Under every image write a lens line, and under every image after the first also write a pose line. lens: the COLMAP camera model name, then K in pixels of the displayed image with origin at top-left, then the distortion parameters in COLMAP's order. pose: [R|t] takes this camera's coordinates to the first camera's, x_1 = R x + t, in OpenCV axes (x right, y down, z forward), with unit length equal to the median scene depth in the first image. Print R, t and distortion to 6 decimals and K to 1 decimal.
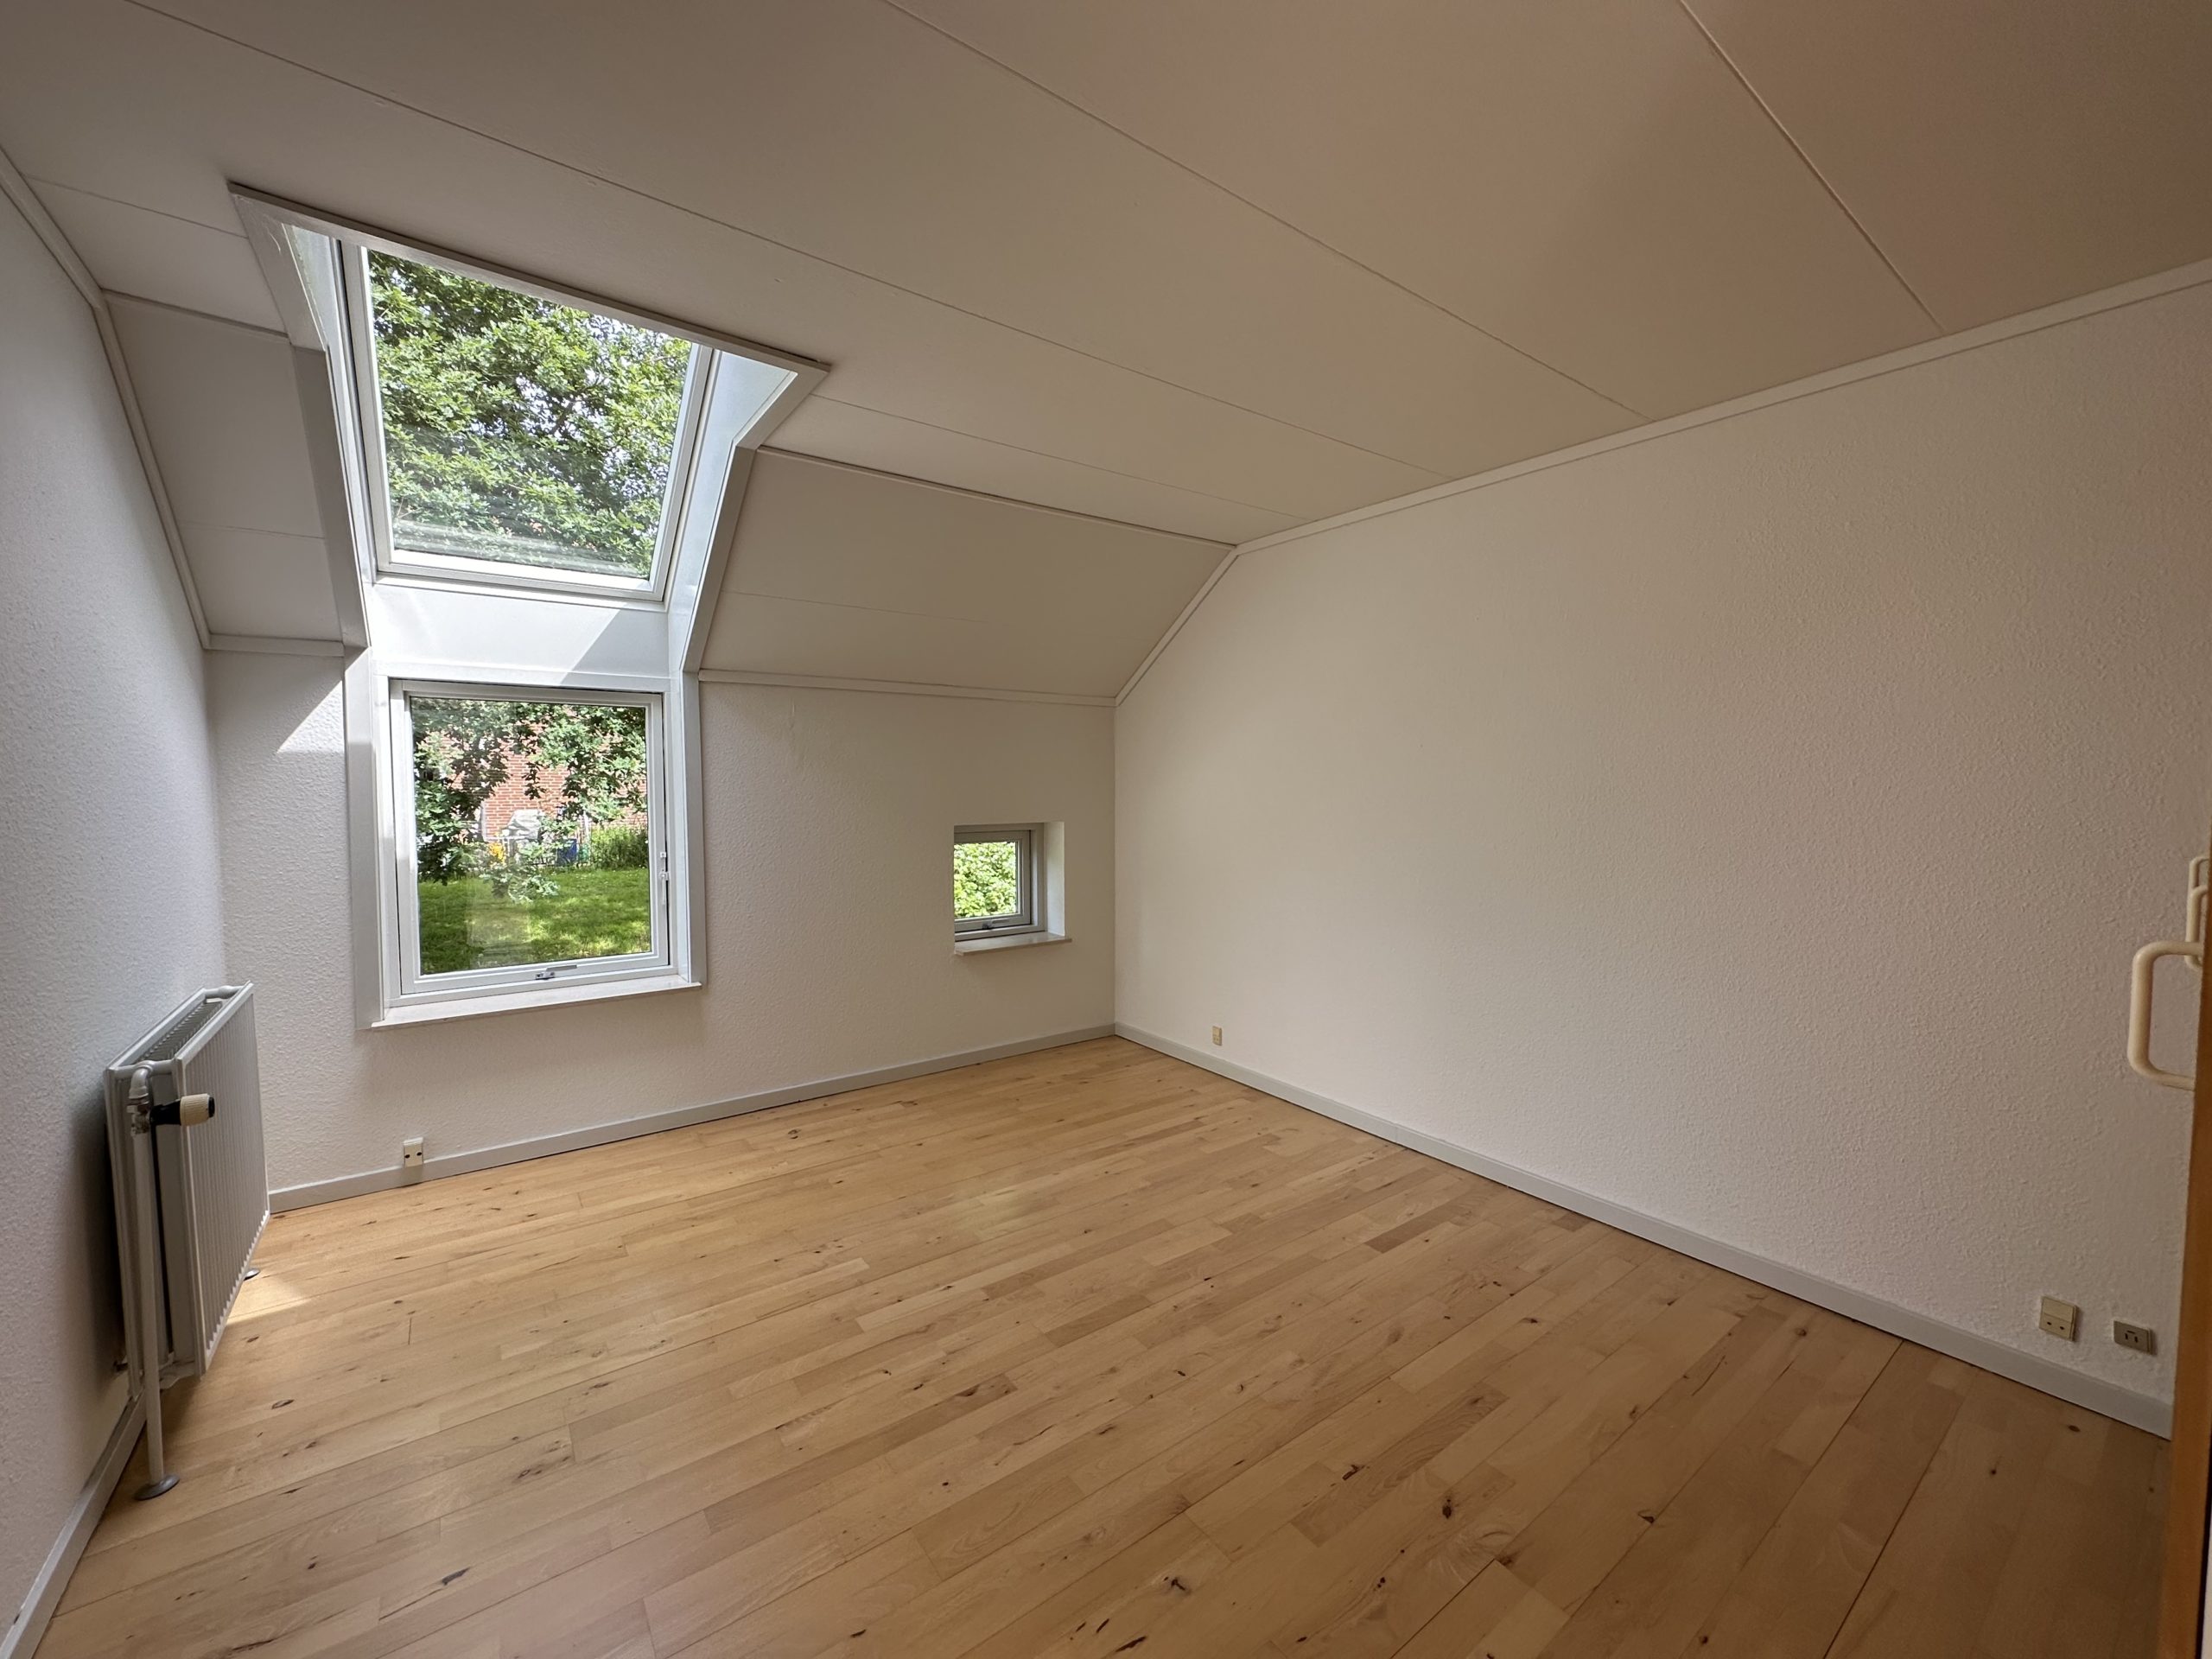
lens RADIAL K [[884.5, 0, 1104.5], [0, 884.5, 828.4], [0, 0, 1]] dist [0.000597, 0.000365]
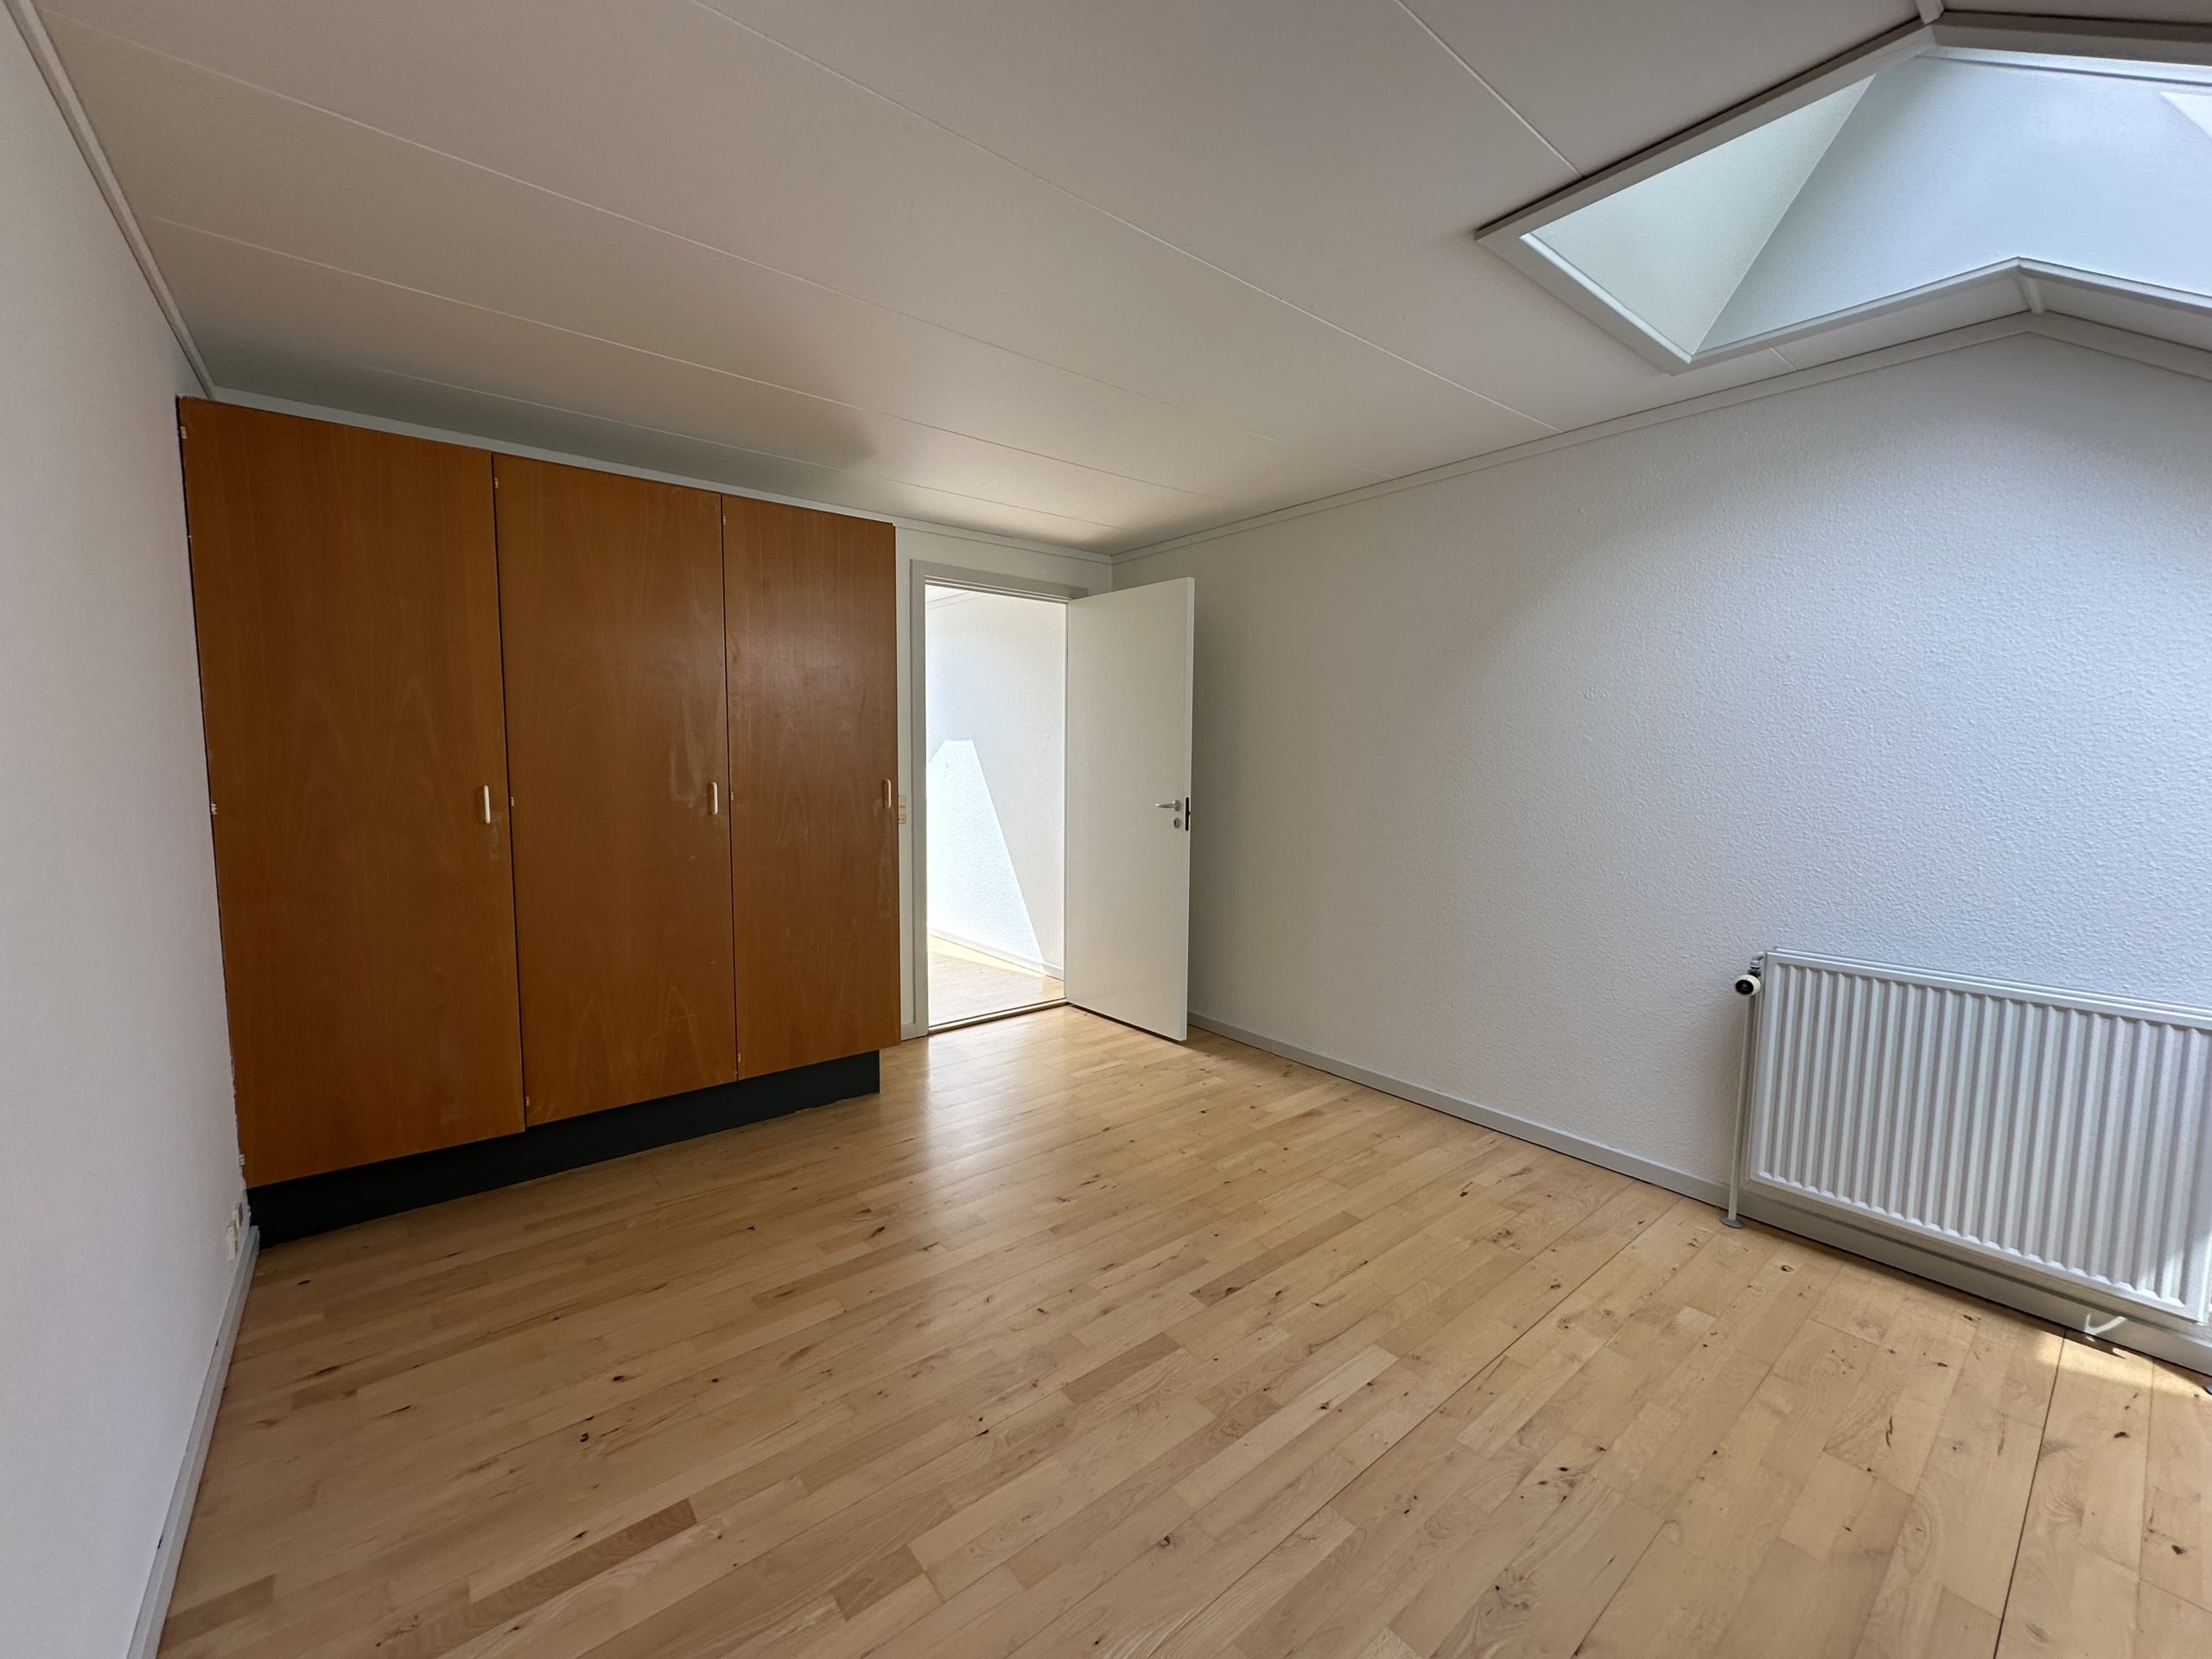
lens RADIAL K [[884.5, 0, 1104.5], [0, 884.5, 828.4], [0, 0, 1]] dist [0.000597, 0.000365]
pose [[-0.998893, -0.002807, -0.046965, 0.055336], [-0.009404, 0.989987, 0.140843, -0.093694], [0.046100, 0.141129, -0.988917, 1.768798]]
